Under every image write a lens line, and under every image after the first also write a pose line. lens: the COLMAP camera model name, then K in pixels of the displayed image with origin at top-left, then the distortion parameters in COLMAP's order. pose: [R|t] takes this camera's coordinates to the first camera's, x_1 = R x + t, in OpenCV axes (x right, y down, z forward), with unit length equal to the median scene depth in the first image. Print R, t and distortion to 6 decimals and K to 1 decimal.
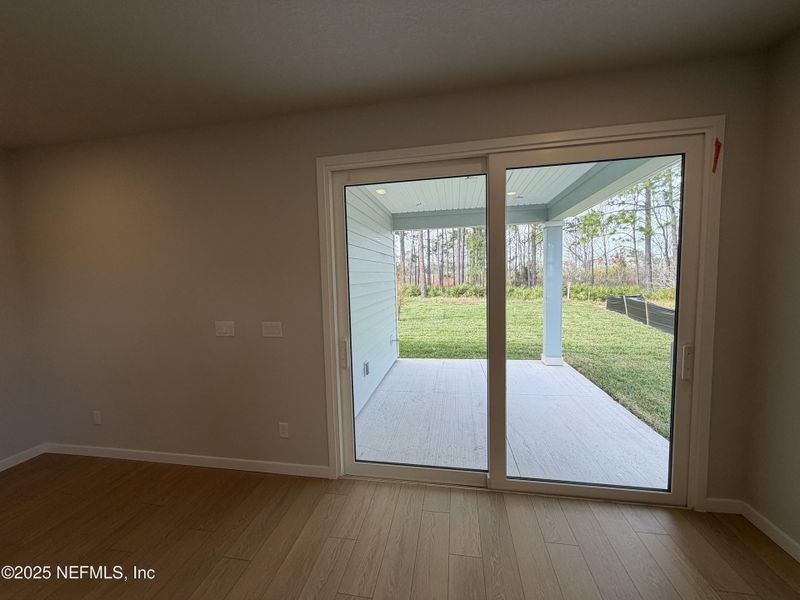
lens RADIAL K [[318.8, 0, 397.3], [0, 318.8, 301.2], [0, 0, 1]] dist [0.000509, -0.000012]
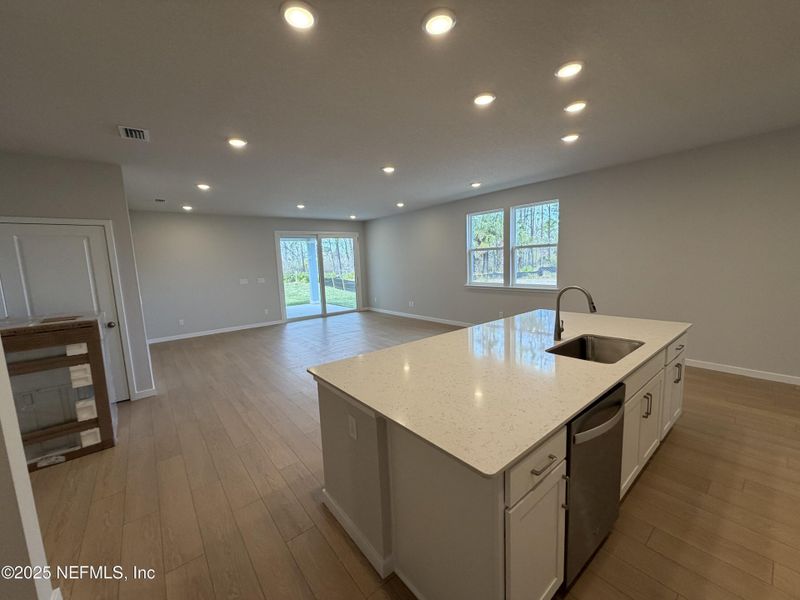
lens RADIAL K [[318.8, 0, 397.3], [0, 318.8, 301.2], [0, 0, 1]] dist [0.000509, -0.000012]
pose [[0.655248, -0.096600, 0.749212, -0.258761], [0.080439, 0.995074, 0.057950, 0.028998], [-0.751119, 0.022294, 0.659790, -0.290326]]
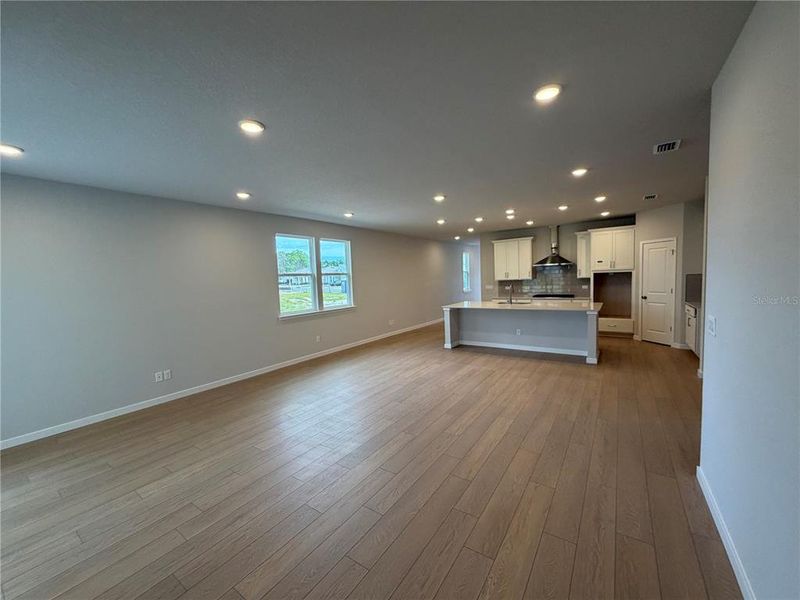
lens RADIAL K [[318.8, 0, 397.3], [0, 318.8, 301.2], [0, 0, 1]] dist [0.000509, -0.000012]
pose [[-0.907297, 0.032617, 0.419224, -0.158021], [0.095573, 0.986889, 0.130059, -0.005967], [-0.409486, 0.158068, -0.898519, 0.125493]]
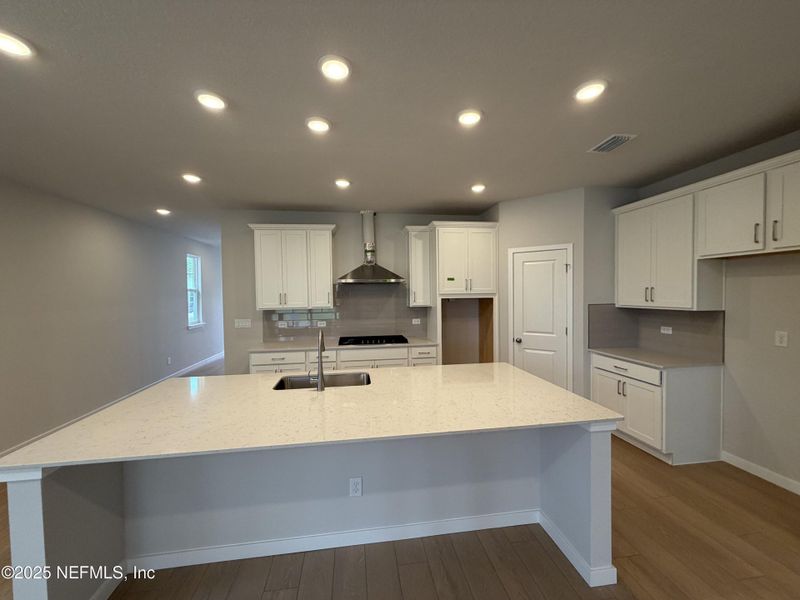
lens RADIAL K [[318.8, 0, 397.3], [0, 318.8, 301.2], [0, 0, 1]] dist [0.000509, -0.000012]
pose [[-0.947928, 0.048859, -0.314713, -0.113692], [0.015962, 0.994209, 0.106274, 0.012038], [0.318083, 0.095717, -0.943219, -0.136828]]
